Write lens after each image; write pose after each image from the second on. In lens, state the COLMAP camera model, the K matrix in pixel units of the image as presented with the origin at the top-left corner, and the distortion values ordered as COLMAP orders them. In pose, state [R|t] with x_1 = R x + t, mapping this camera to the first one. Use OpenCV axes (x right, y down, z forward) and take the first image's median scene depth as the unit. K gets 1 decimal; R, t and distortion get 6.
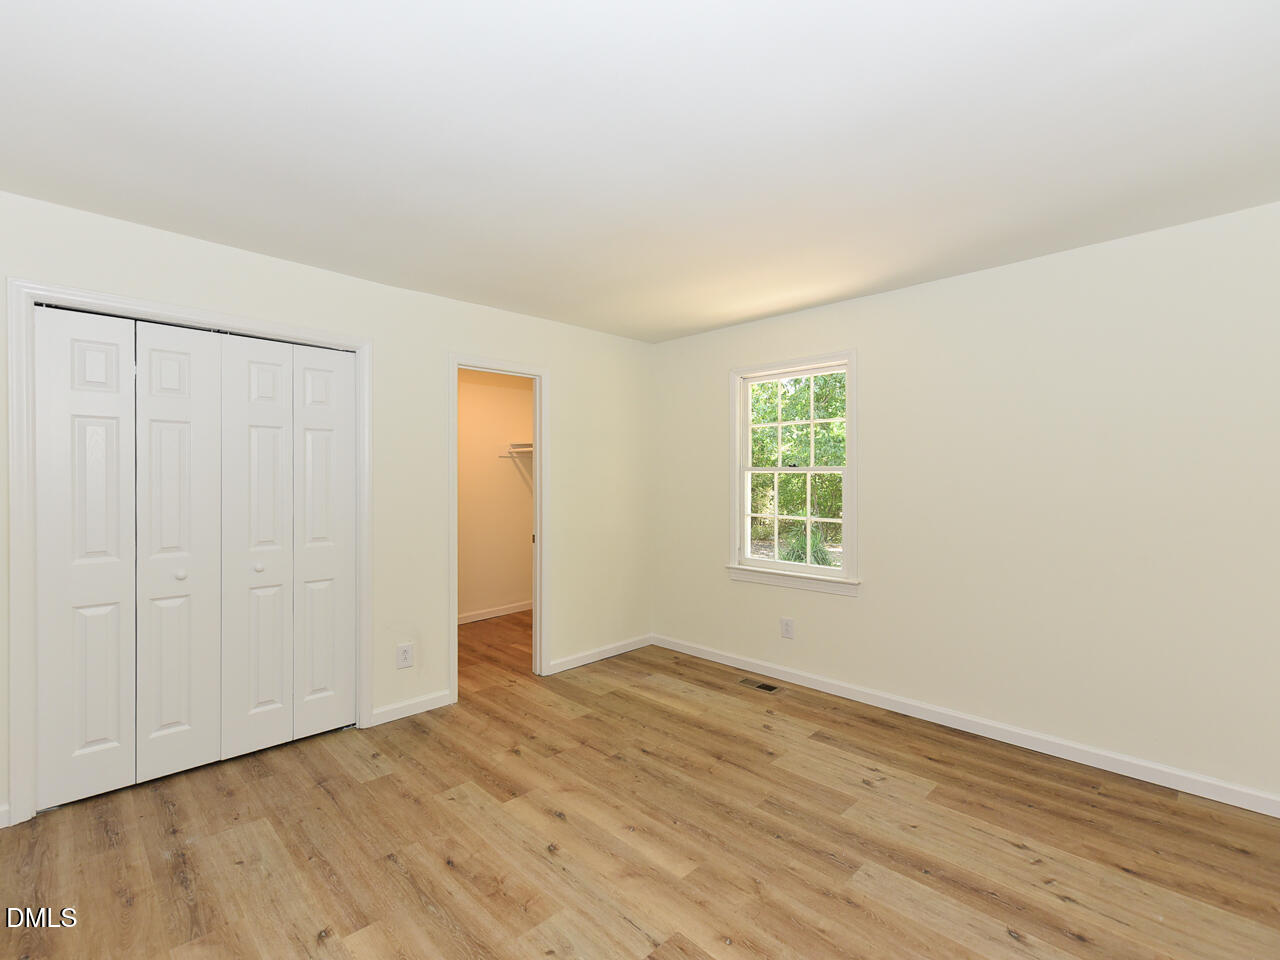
lens RADIAL K [[582.7, 0, 640.0], [0, 582.7, 480.0], [0, 0, 1]] dist [0.001384, -0.000381]
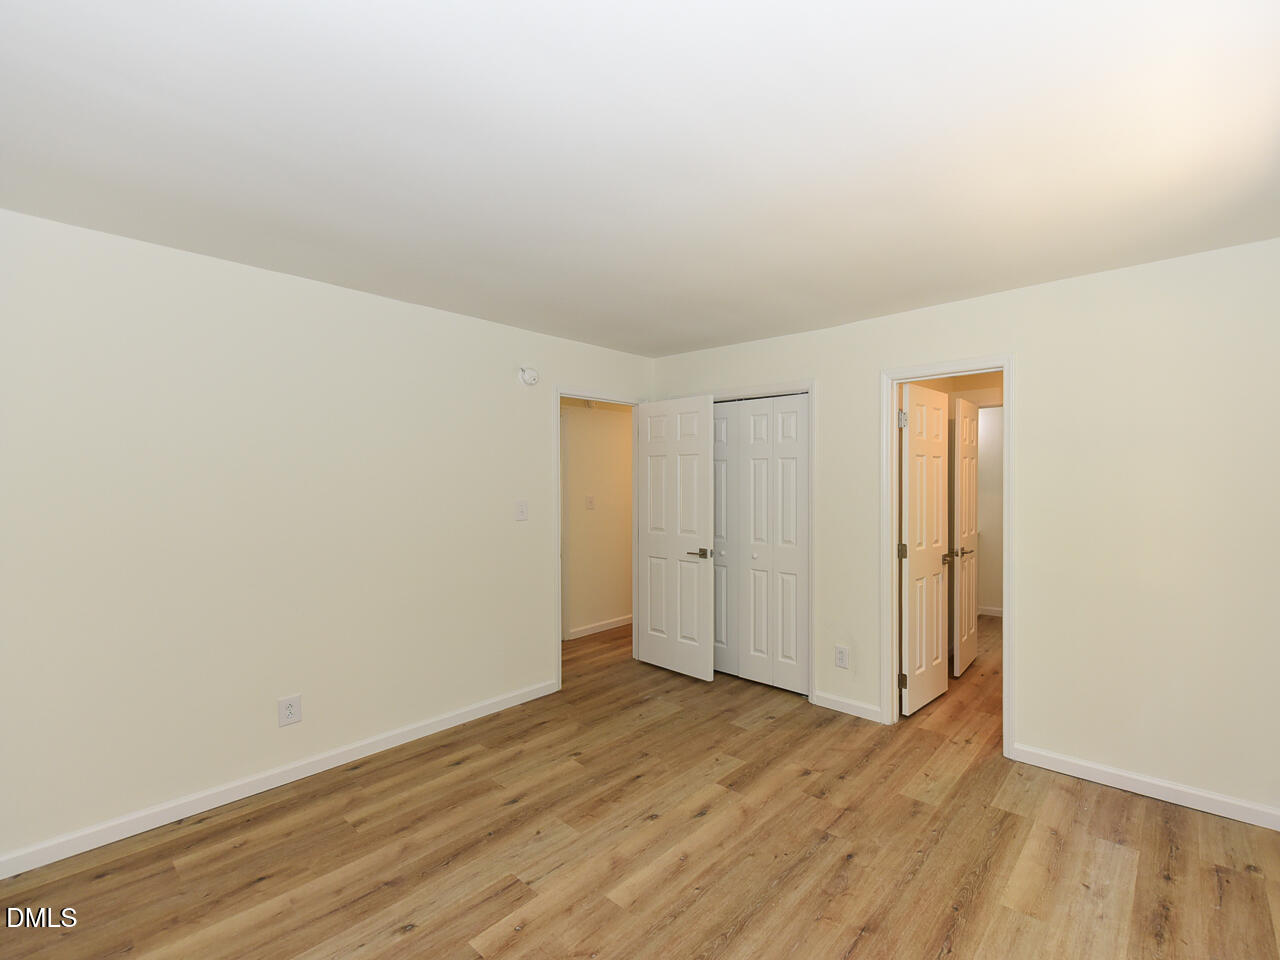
lens RADIAL K [[582.7, 0, 640.0], [0, 582.7, 480.0], [0, 0, 1]] dist [0.001384, -0.000381]
pose [[0.044442, -0.001119, -0.999011, 0.751668], [-0.006365, 0.999979, -0.001403, 0.001997], [0.998992, 0.006421, 0.044434, 0.737720]]
